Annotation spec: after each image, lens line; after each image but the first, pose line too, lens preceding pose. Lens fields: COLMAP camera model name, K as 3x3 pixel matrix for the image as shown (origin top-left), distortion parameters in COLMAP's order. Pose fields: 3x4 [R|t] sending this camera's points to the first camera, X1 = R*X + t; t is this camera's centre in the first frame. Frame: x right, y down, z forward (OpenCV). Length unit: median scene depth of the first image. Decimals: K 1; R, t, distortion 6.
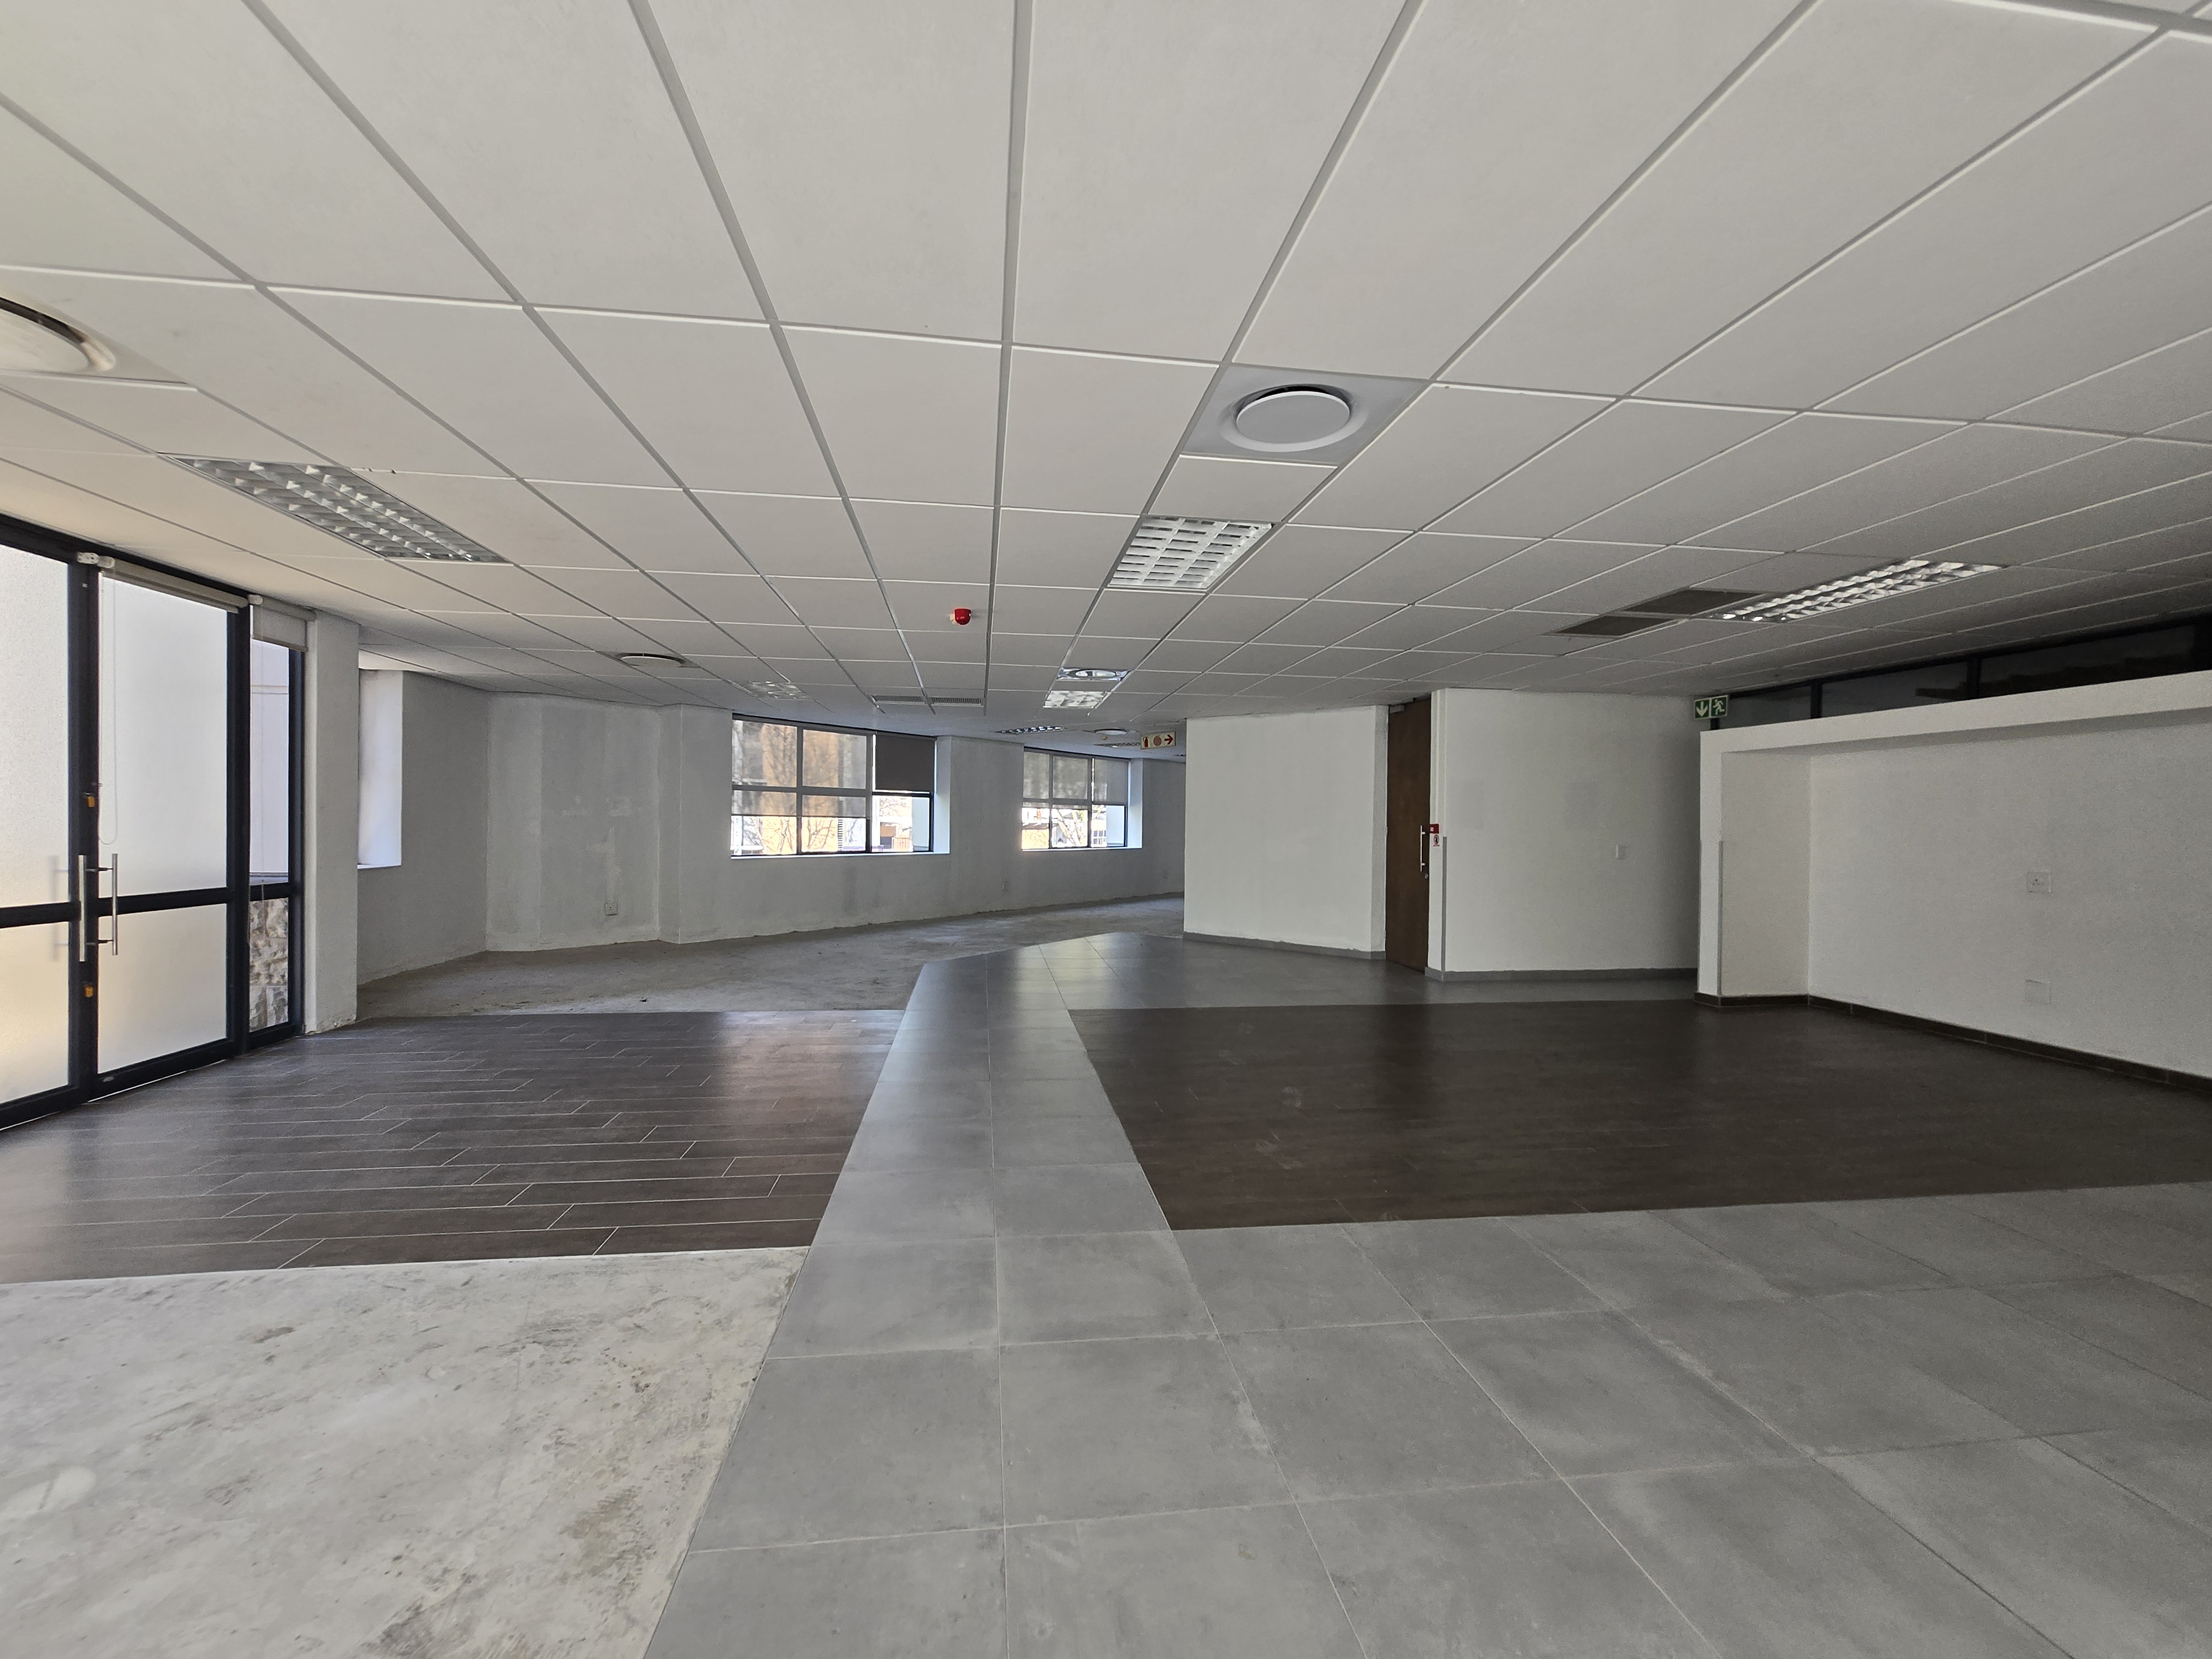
lens RADIAL K [[864.9, 0, 1116.3], [0, 864.9, 838.8], [0, 0, 1]] dist [-0.000344, -0.001133]
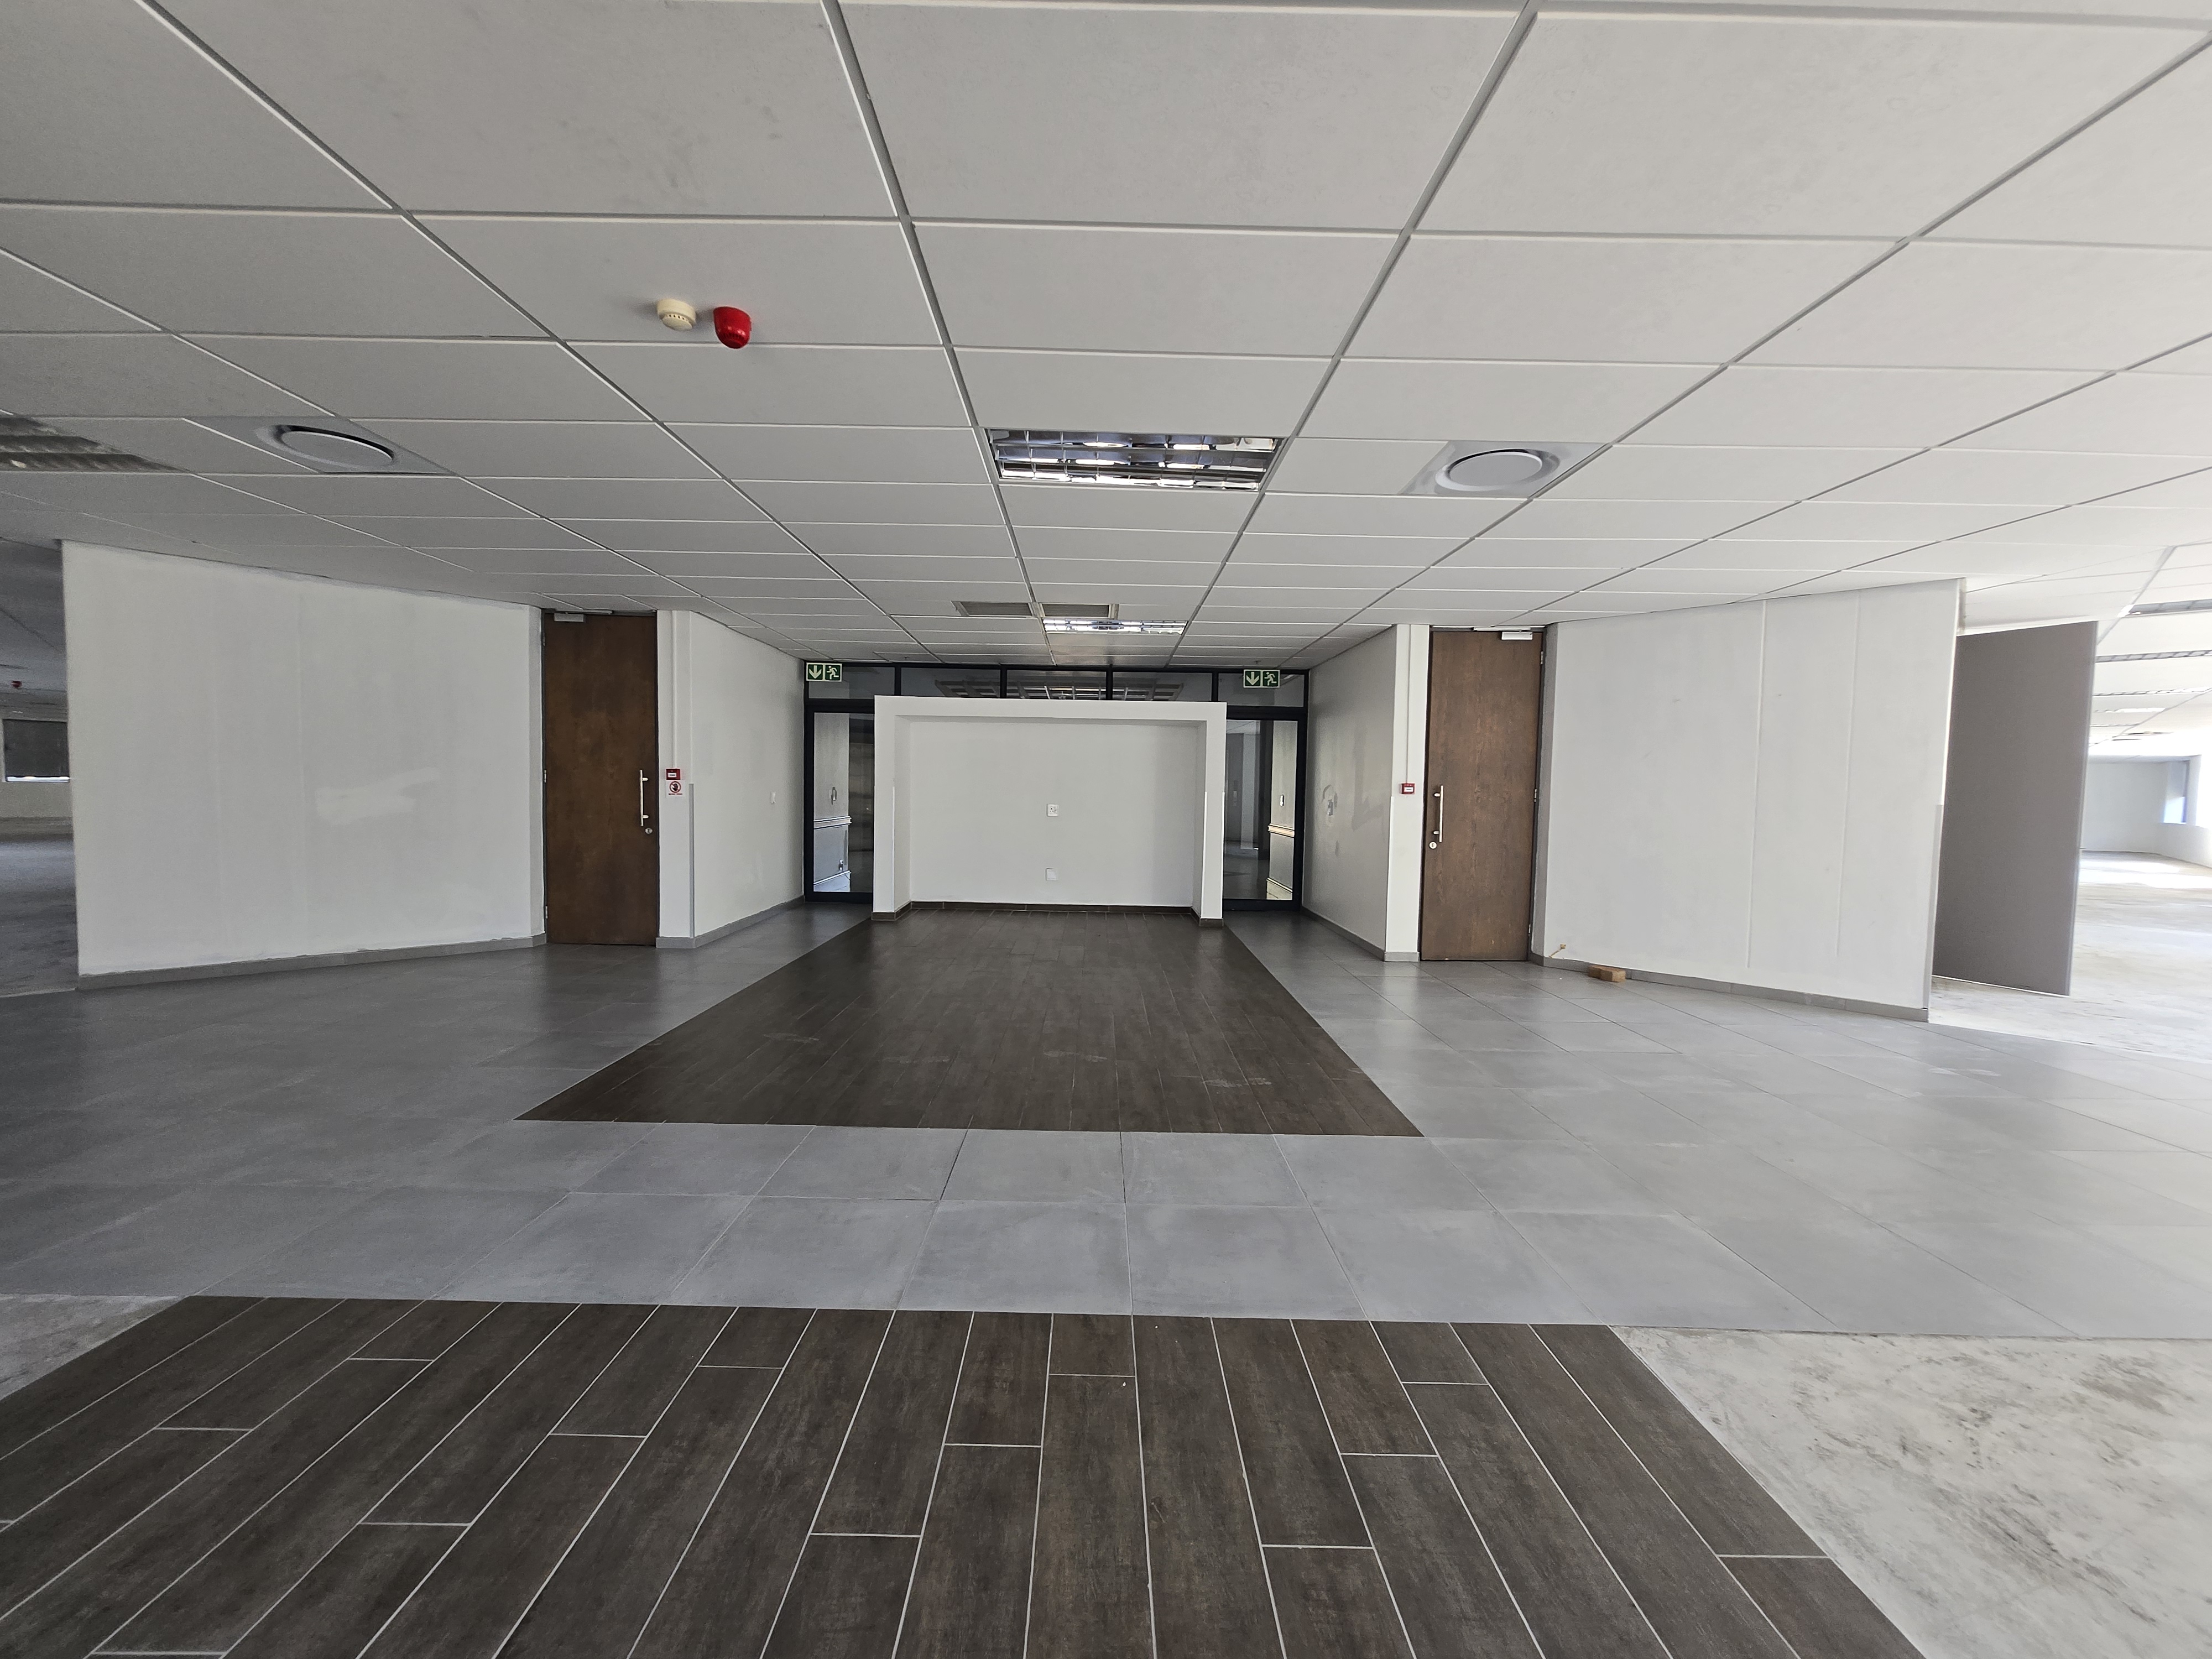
lens RADIAL K [[864.9, 0, 1064.5], [0, 864.9, 813.7], [0, 0, 1]] dist [-0.000344, -0.001133]
pose [[0.160689, -0.041026, 0.986152, -1.384613], [0.001712, 0.999146, 0.041288, -0.025048], [-0.987004, -0.004946, 0.160622, 1.596359]]
